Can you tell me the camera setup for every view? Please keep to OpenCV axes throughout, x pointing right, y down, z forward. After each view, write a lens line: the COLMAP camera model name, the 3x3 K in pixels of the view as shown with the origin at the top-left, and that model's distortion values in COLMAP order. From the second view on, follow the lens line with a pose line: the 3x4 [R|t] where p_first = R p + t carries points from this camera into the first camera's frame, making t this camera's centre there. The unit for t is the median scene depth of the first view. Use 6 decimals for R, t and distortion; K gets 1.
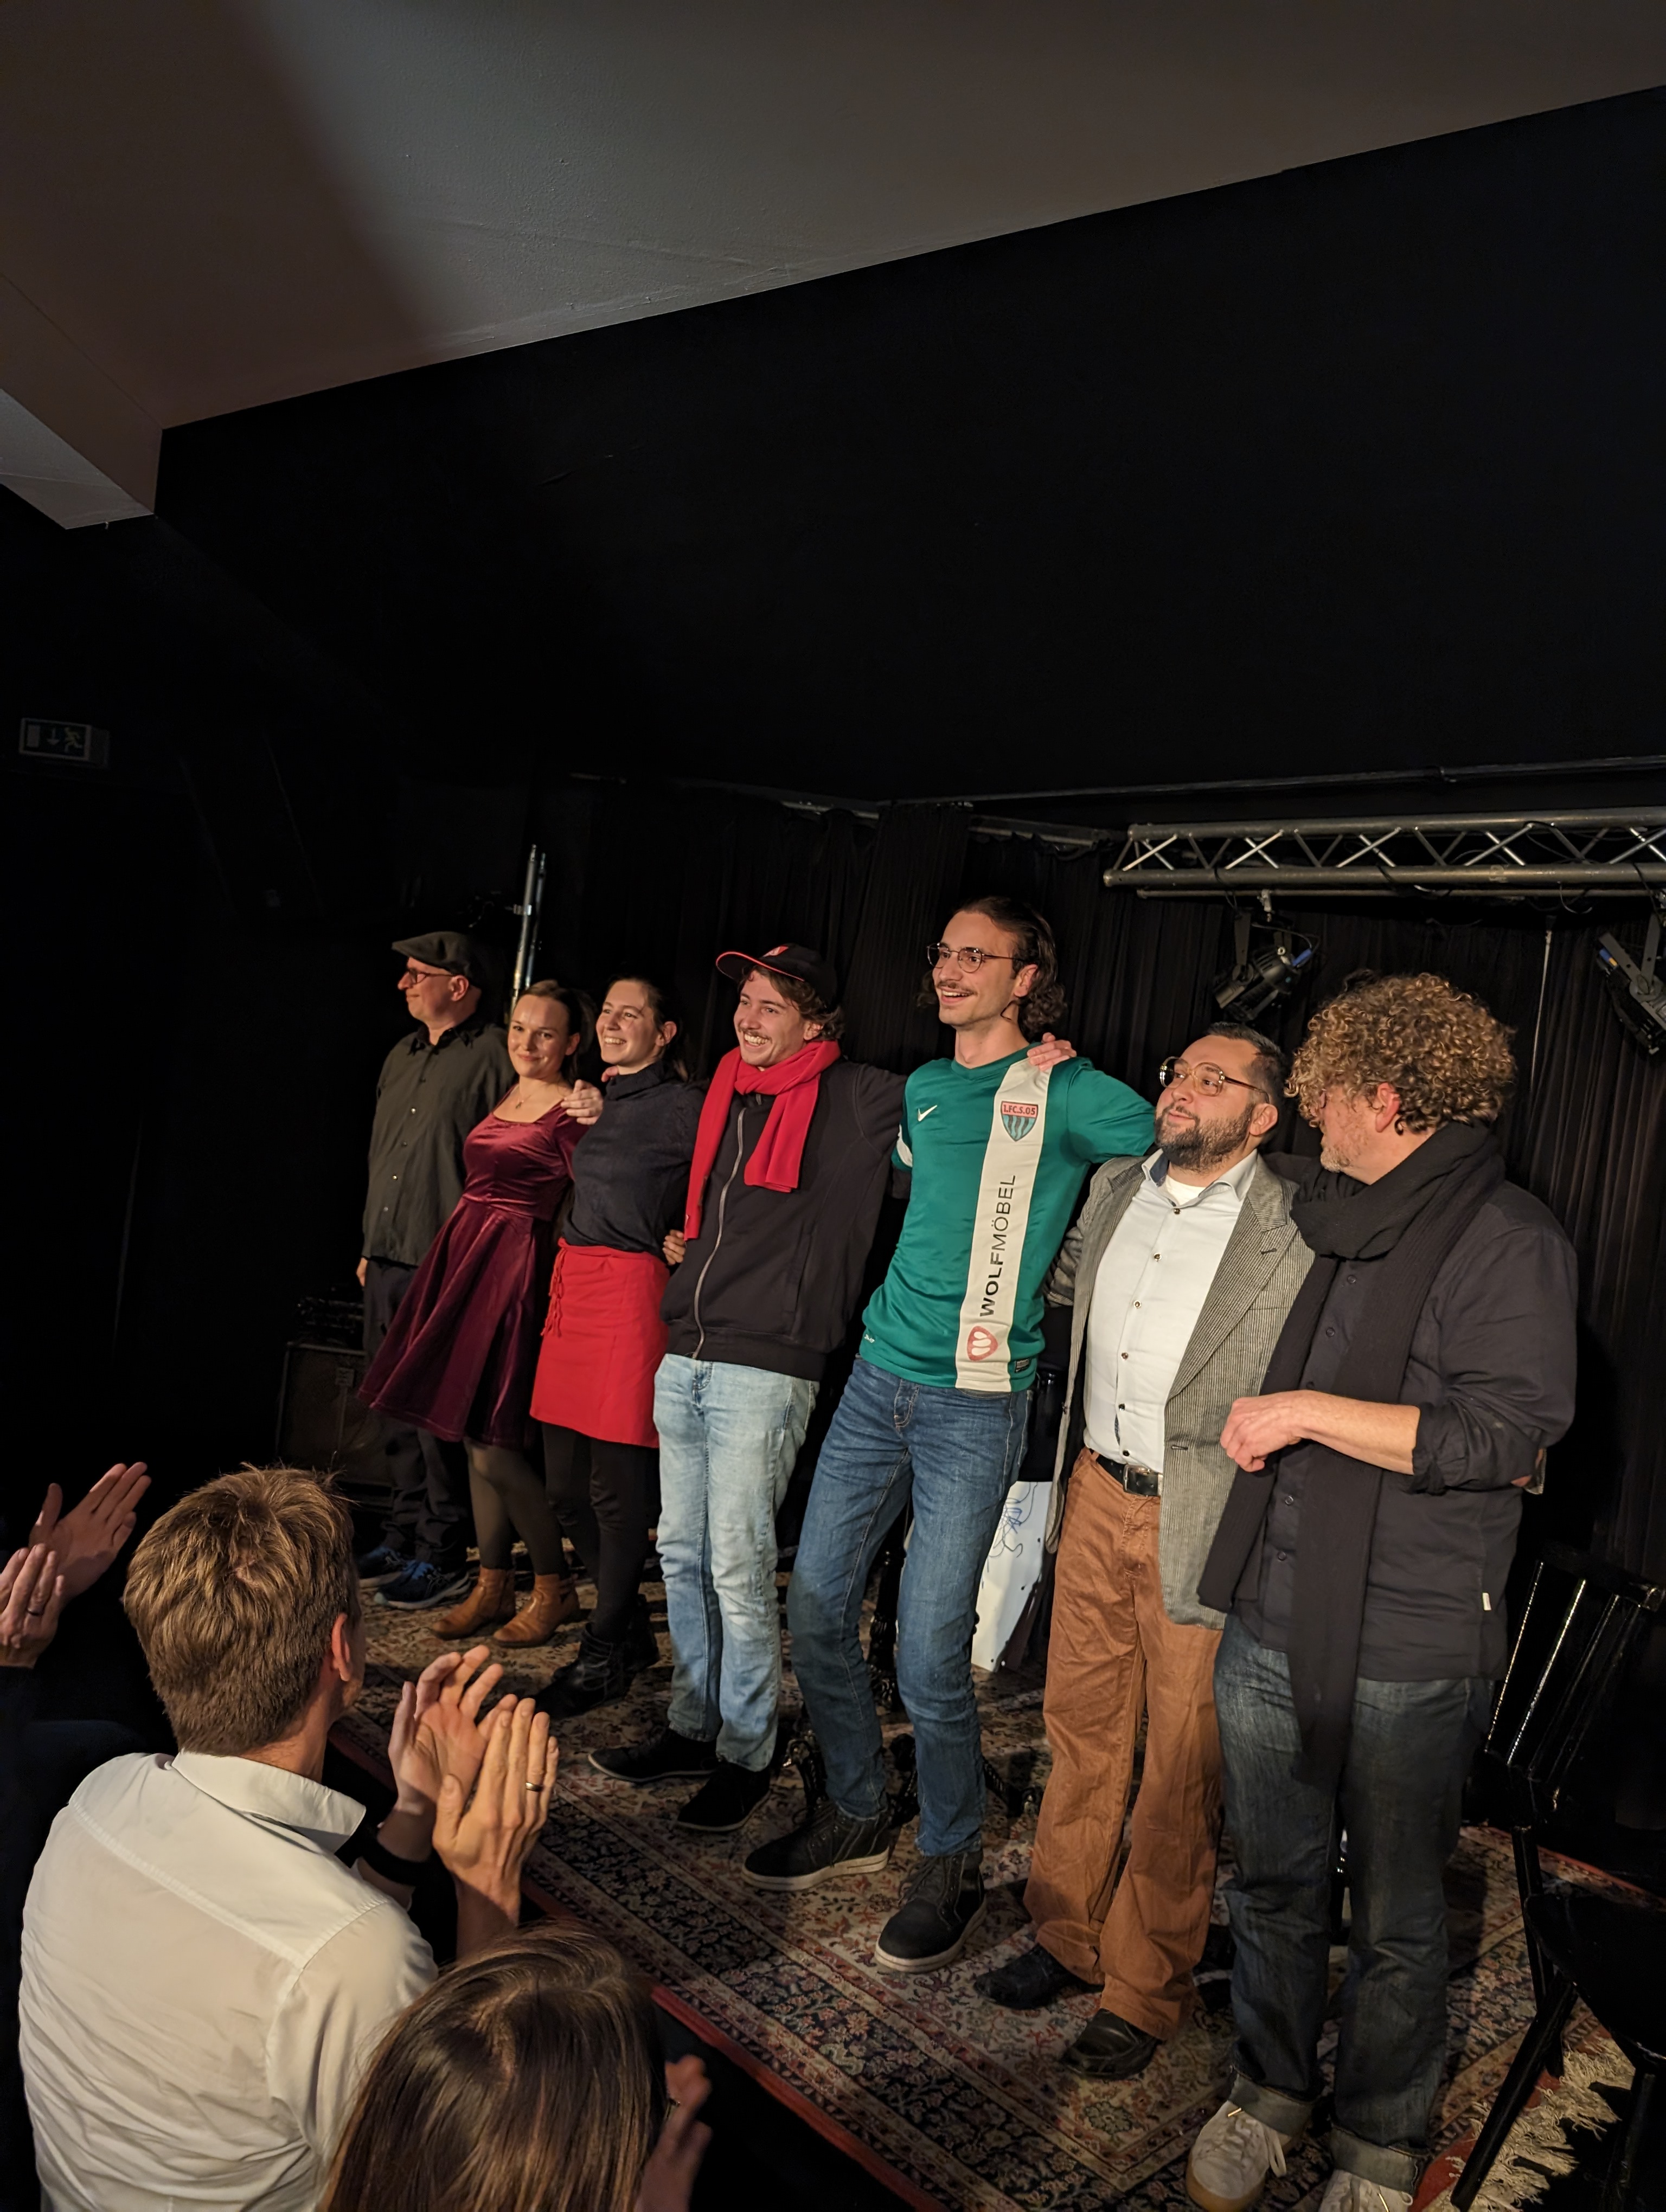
lens RADIAL K [[1582.2, 0, 833.0], [0, 1582.2, 1106.0], [0, 0, 1]] dist [0.011090, -0.029106]
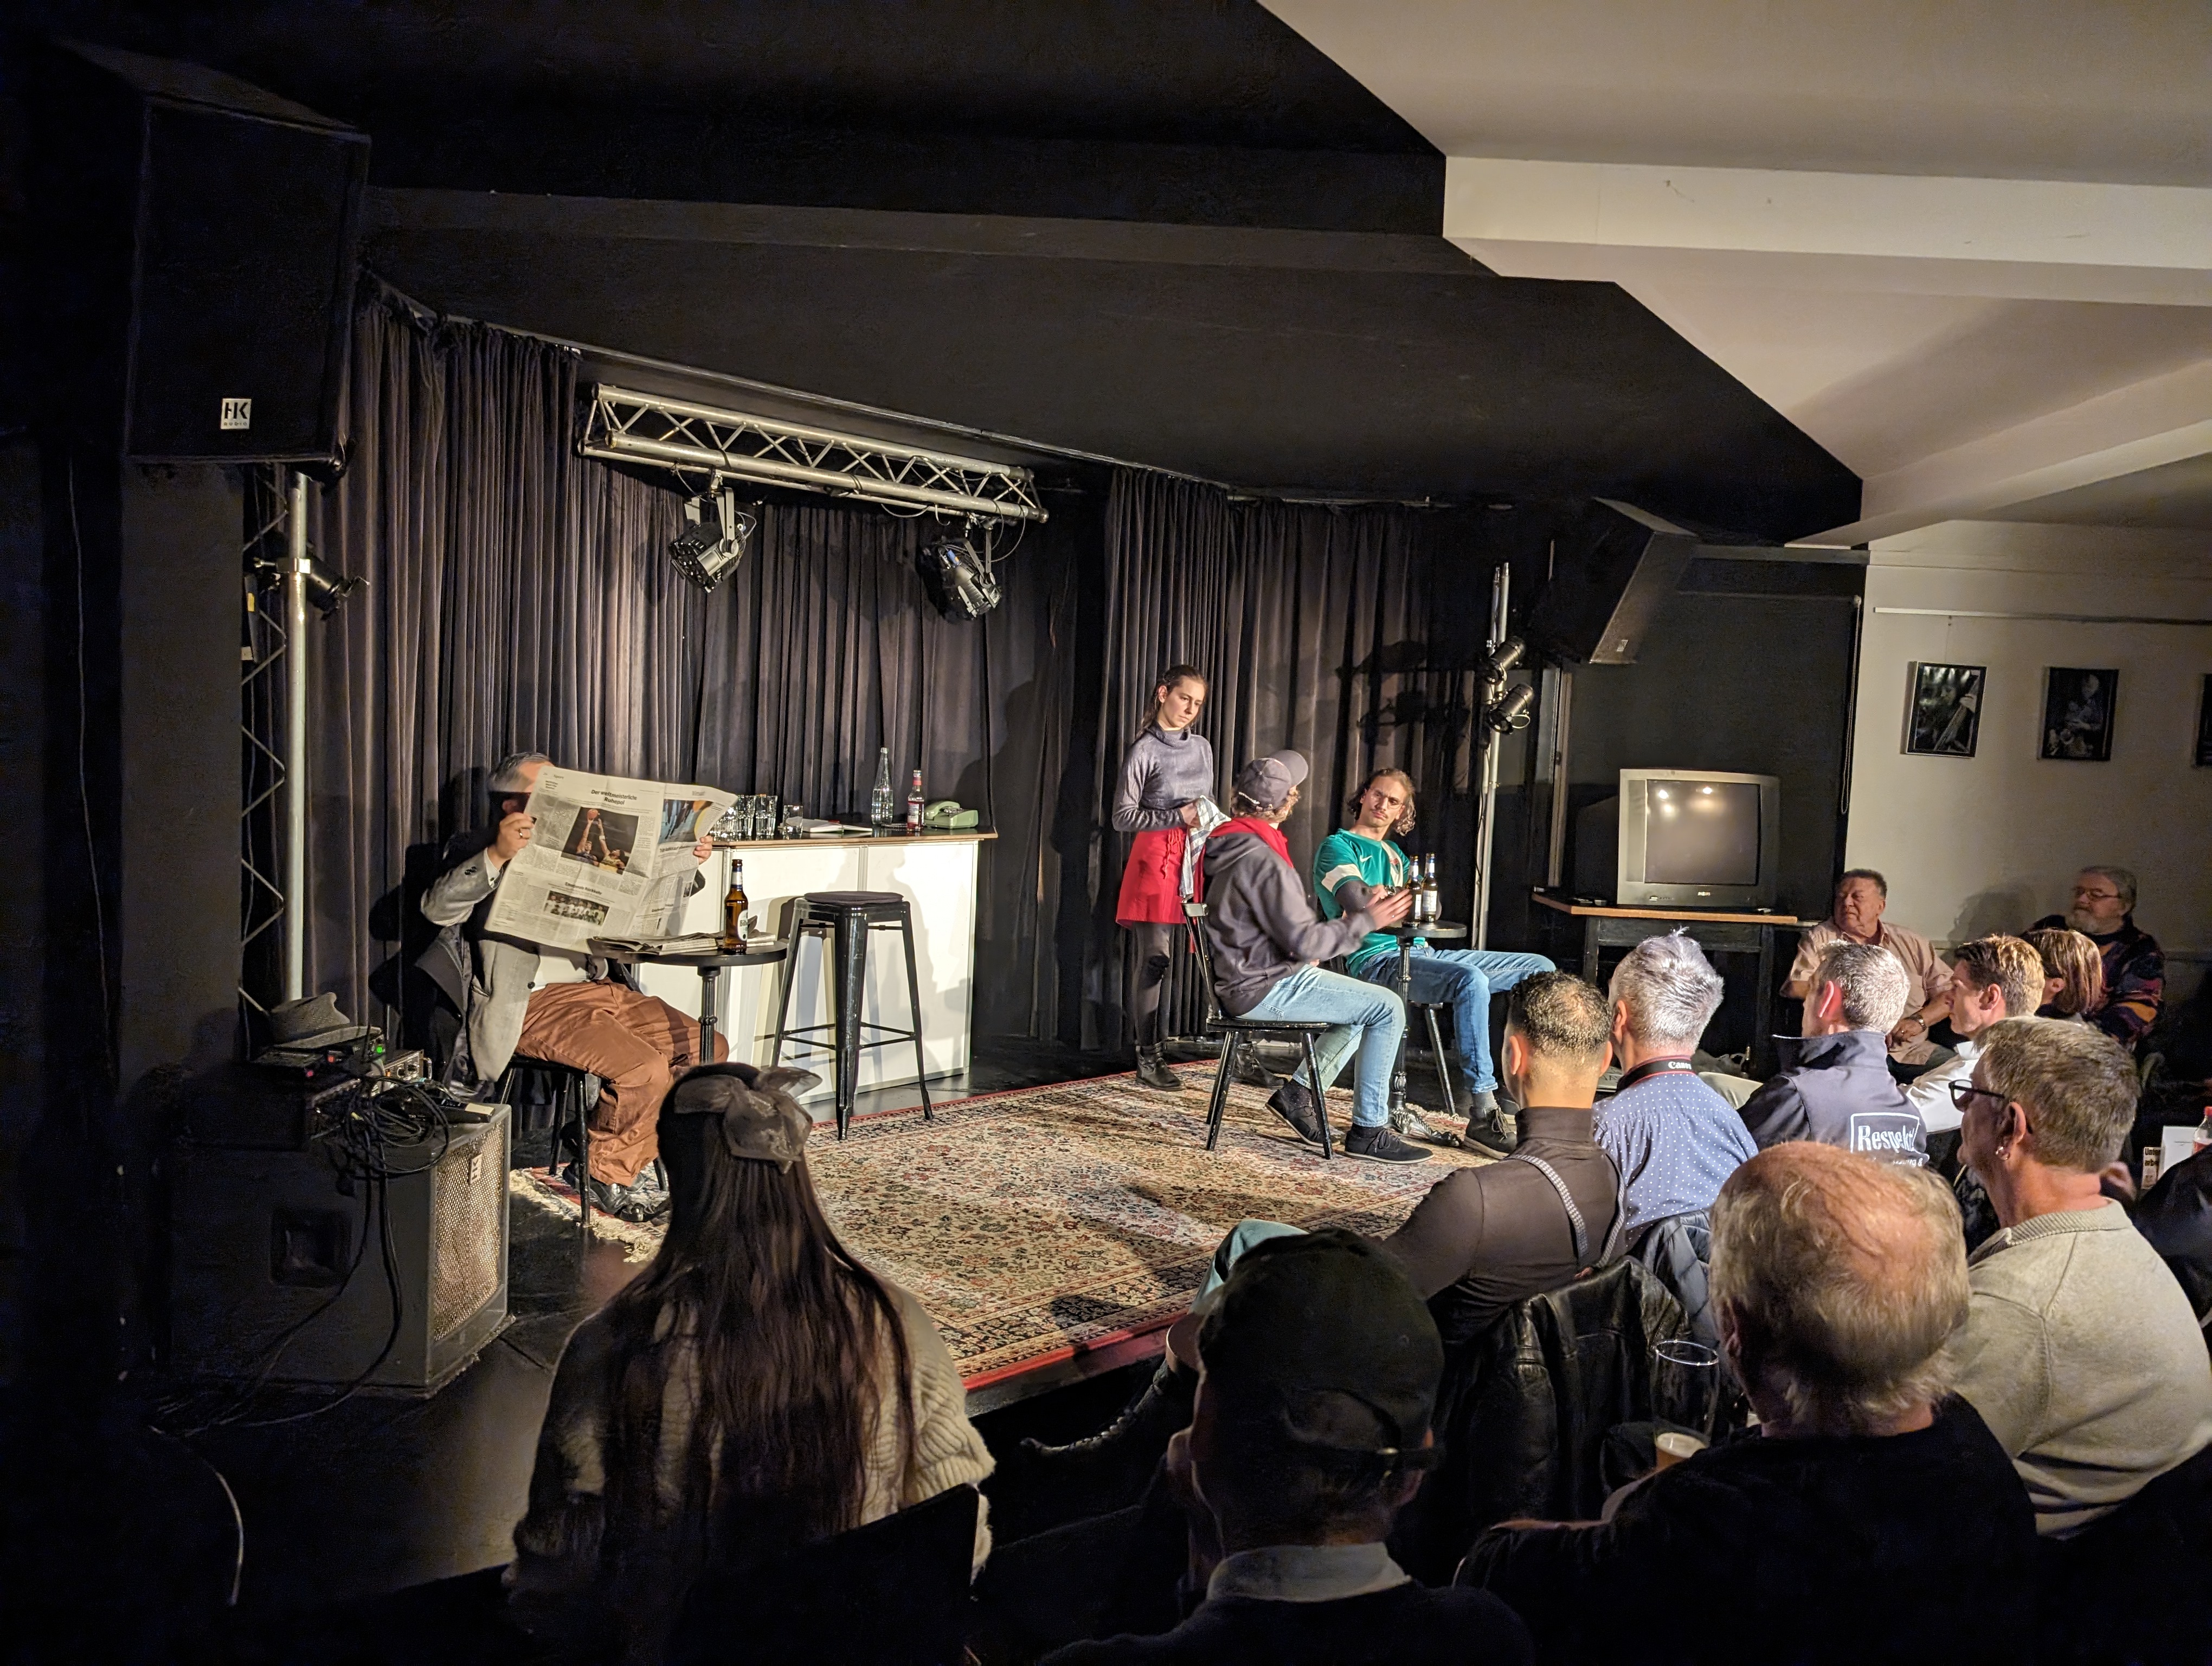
lens RADIAL K [[1582.2, 0, 1088.7], [0, 1582.2, 826.3], [0, 0, 1]] dist [0.011090, -0.029106]
pose [[0.042898, -0.179487, 0.982825, -0.902630], [-0.034121, 0.982893, 0.180989, -0.101219], [-0.998497, -0.041299, 0.036040, 0.691581]]
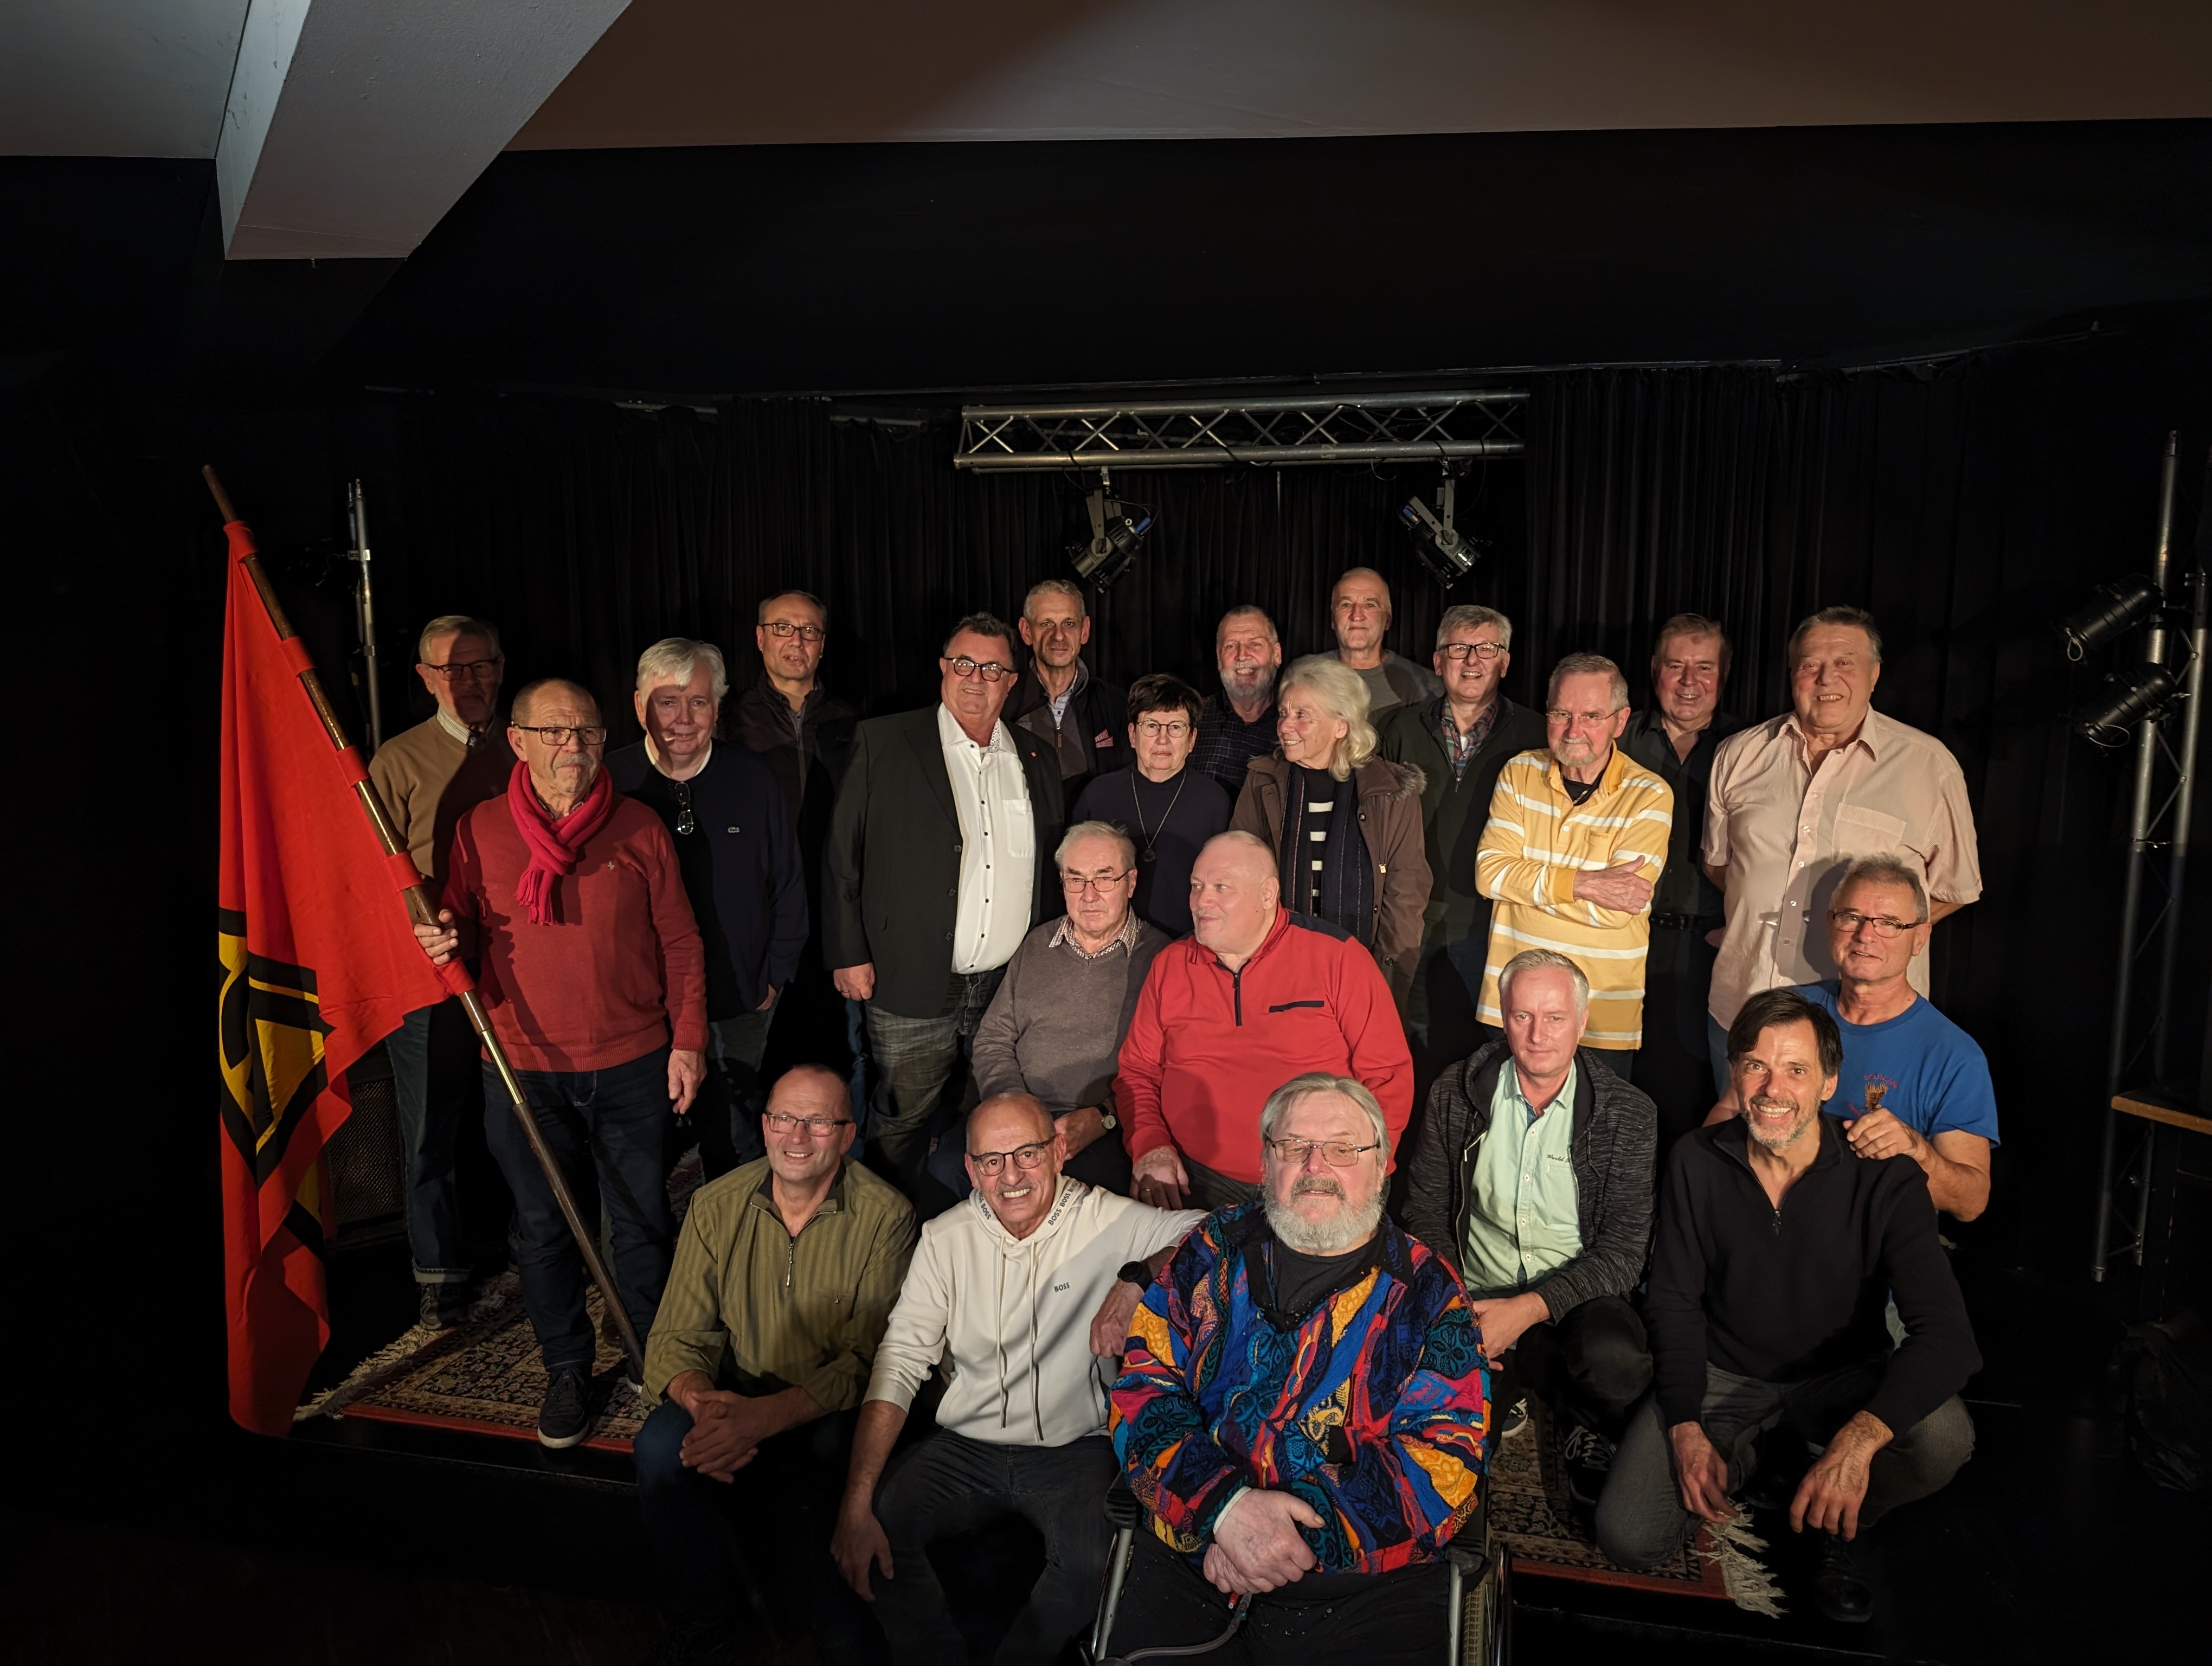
lens RADIAL K [[1562.0, 0, 1106.0], [0, 1562.0, 833.0], [0, 0, 1]] dist [0.038234, -0.067407]
pose [[0.842591, -0.206787, 0.497272, -0.333982], [0.115027, 0.971141, 0.208937, -0.116815], [-0.526126, -0.118849, 0.842061, 0.039018]]
